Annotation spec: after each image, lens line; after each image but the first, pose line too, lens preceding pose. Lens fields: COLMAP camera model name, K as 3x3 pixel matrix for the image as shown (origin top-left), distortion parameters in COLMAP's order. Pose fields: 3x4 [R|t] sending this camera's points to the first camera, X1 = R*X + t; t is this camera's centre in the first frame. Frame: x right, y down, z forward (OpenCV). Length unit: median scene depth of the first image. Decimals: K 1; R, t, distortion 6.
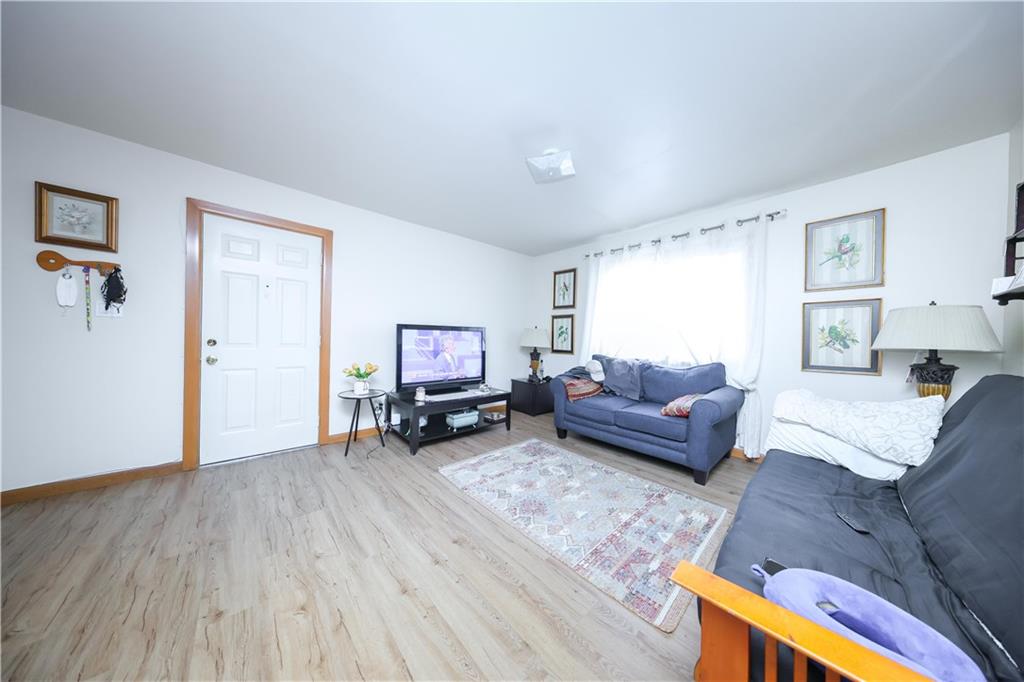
lens RADIAL K [[297.8, 0, 516.7], [0, 297.8, 341.4], [0, 0, 1]] dist [-0.000216, -0.000011]
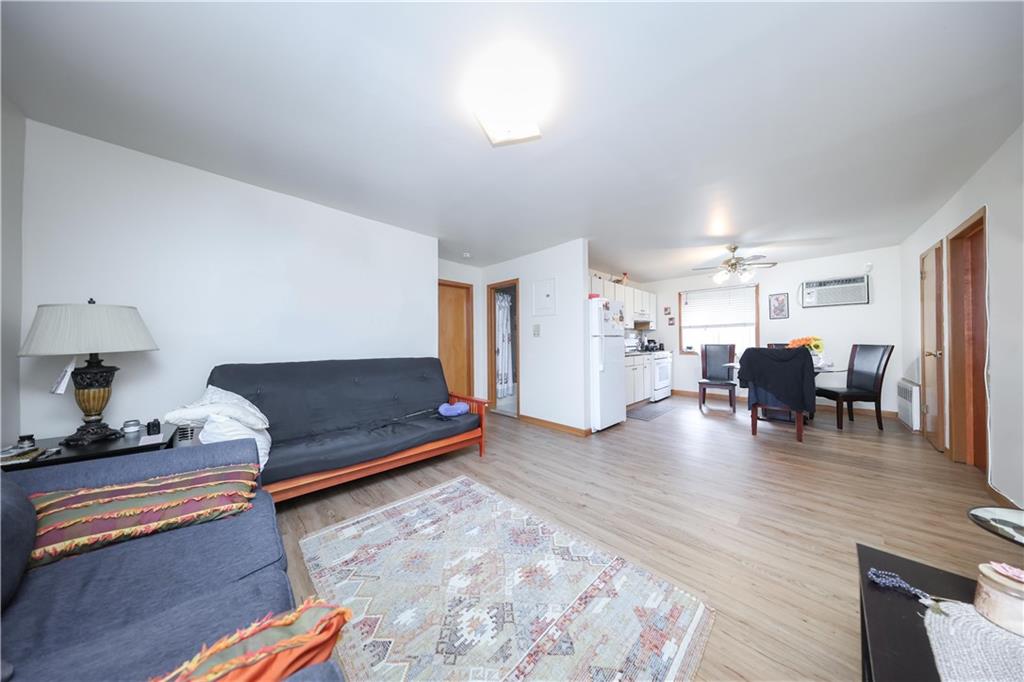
lens RADIAL K [[297.8, 0, 516.7], [0, 297.8, 341.4], [0, 0, 1]] dist [-0.000216, -0.000011]
pose [[-0.998873, -0.019040, -0.043481, 0.131672], [-0.019060, 0.999818, 0.000045, -0.028368], [0.043472, 0.000874, -0.999054, 1.943837]]
